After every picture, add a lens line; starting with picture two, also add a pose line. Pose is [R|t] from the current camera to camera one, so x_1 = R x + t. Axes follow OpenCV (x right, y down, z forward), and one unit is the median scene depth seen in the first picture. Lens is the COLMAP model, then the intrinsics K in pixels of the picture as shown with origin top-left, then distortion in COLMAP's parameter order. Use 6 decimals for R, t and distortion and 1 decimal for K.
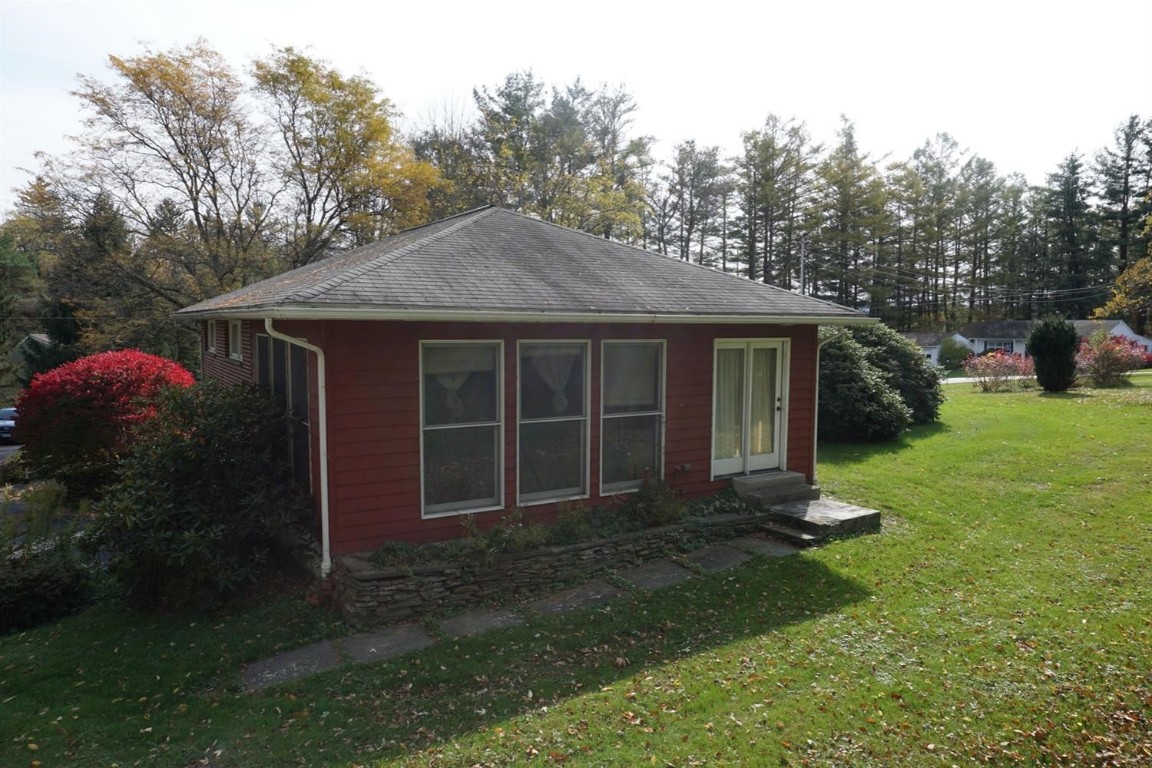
lens RADIAL K [[800.3, 0, 576.0], [0, 800.3, 384.0], [0, 0, 1]] dist [-0.034577, 0.004786]
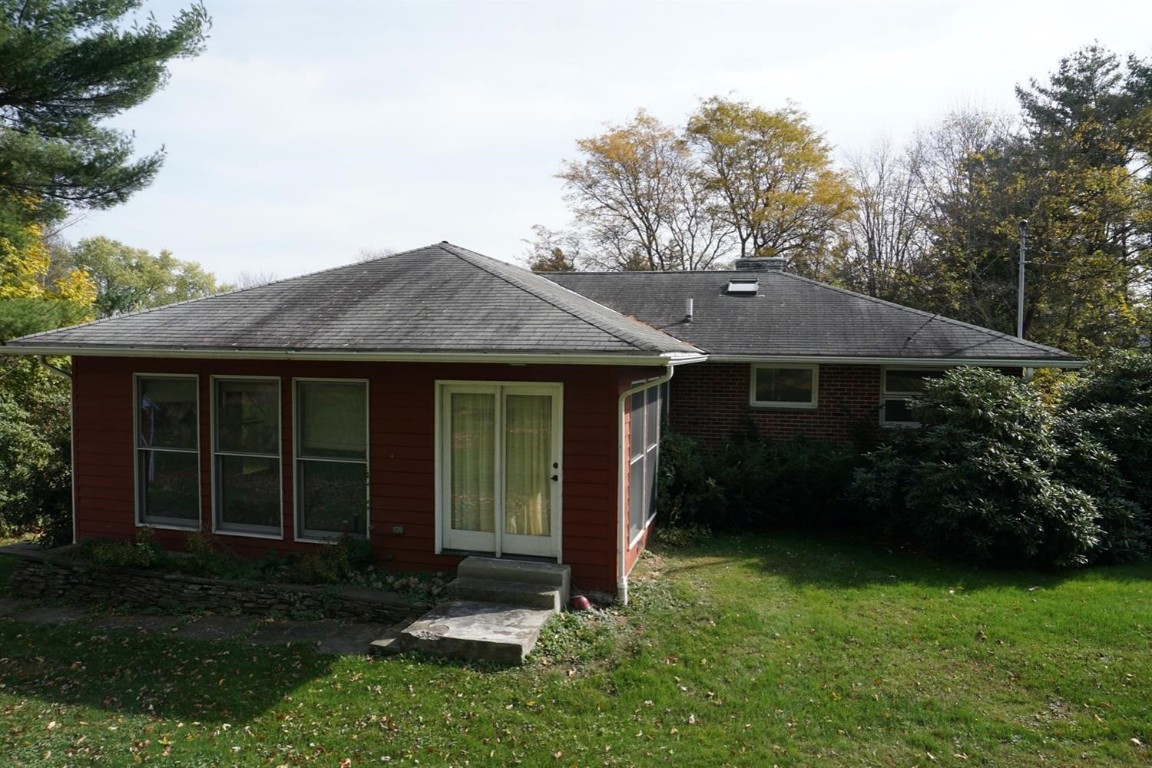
lens RADIAL K [[800.3, 0, 576.0], [0, 800.3, 384.0], [0, 0, 1]] dist [-0.034577, 0.004786]
pose [[0.658010, 0.024281, -0.752617, 0.916688], [-0.061792, 0.997850, -0.021832, -0.045339], [0.750469, 0.060872, 0.658096, 0.584632]]
